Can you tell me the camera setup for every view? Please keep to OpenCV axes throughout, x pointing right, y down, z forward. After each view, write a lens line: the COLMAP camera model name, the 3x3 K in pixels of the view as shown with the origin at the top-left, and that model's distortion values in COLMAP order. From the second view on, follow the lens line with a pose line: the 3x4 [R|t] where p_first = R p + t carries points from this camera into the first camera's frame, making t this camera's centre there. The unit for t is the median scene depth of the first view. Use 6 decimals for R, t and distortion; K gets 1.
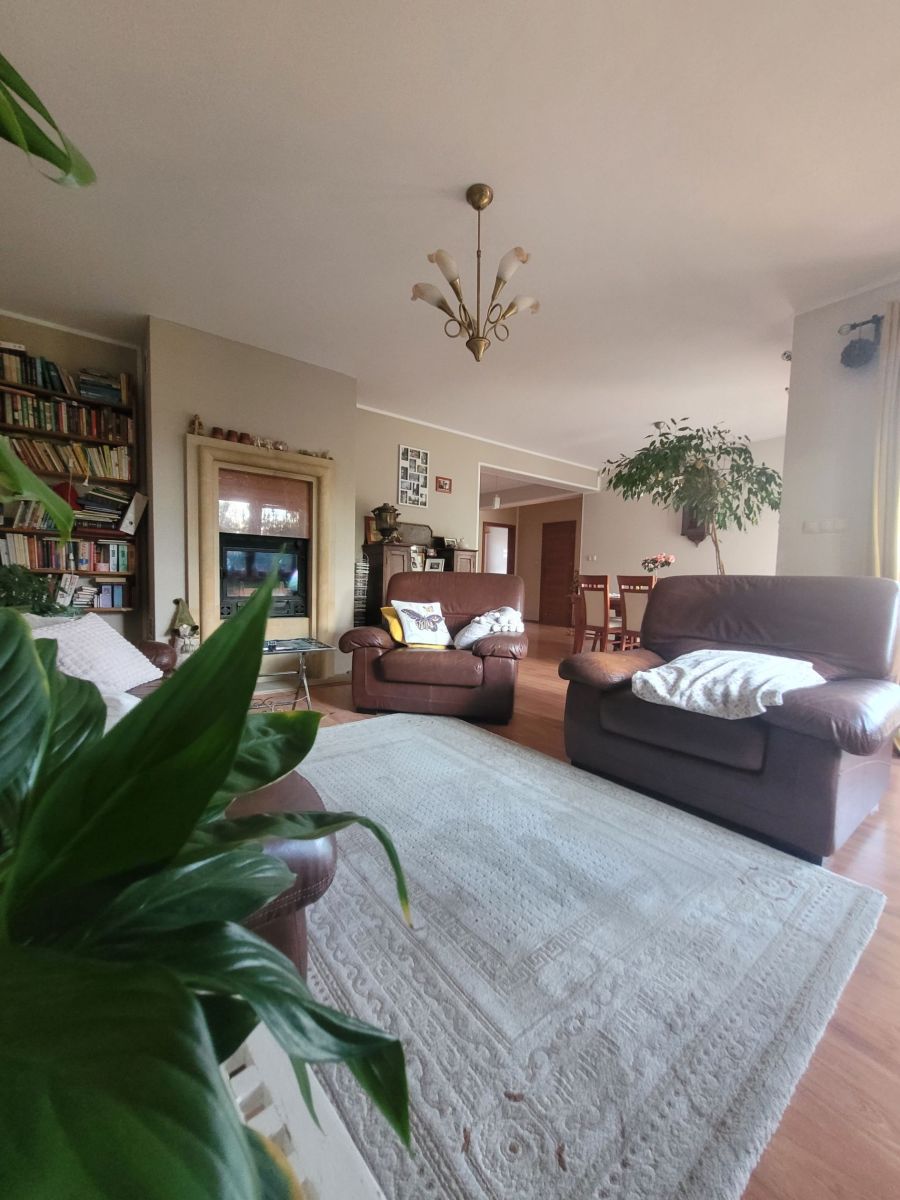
lens RADIAL K [[474.2, 0, 452.6], [0, 474.2, 608.2], [0, 0, 1]] dist [0.006848, -0.000389]
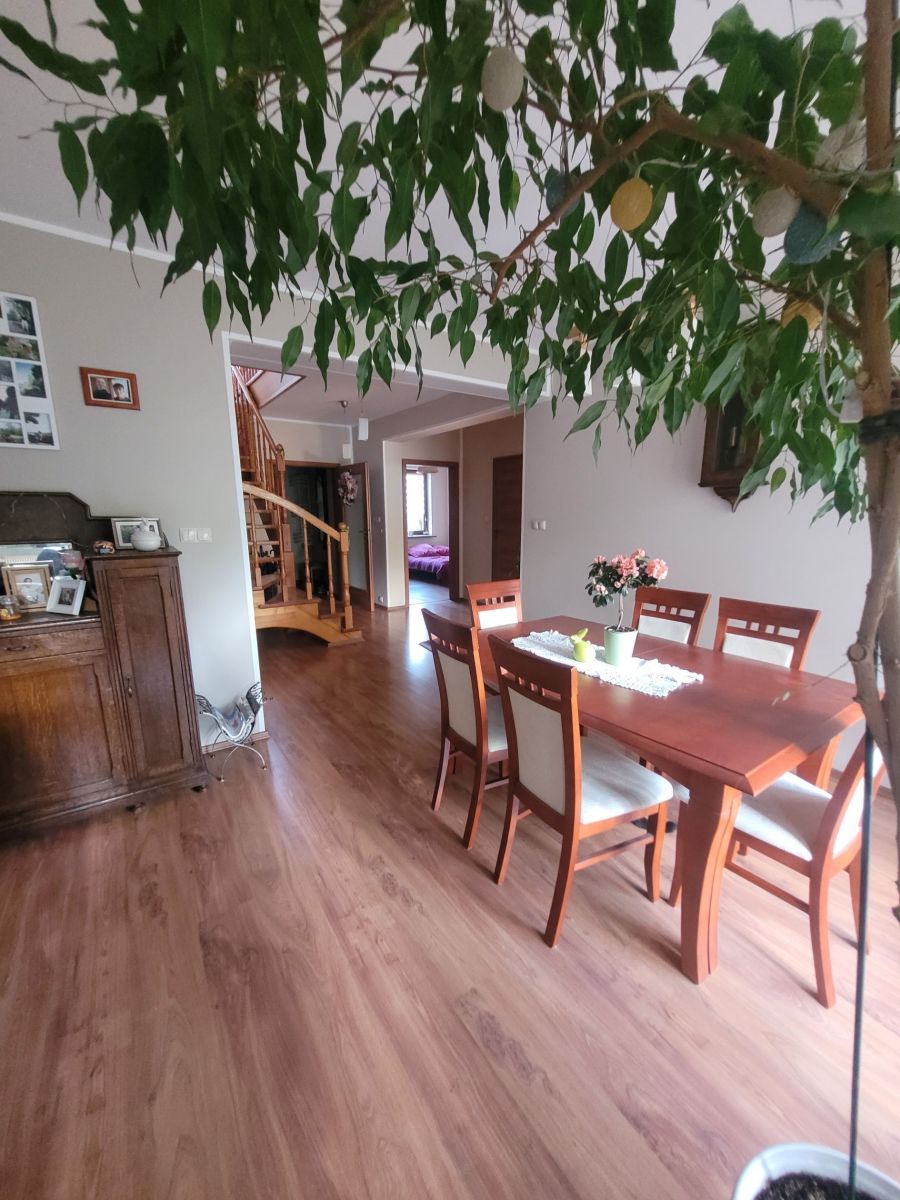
lens RADIAL K [[474.2, 0, 452.6], [0, 474.2, 608.2], [0, 0, 1]] dist [0.006848, -0.000389]
pose [[0.998108, -0.011800, -0.060340, 0.311368], [0.020745, 0.988490, 0.149856, -0.130722], [0.057877, -0.150825, 0.986865, 0.594636]]
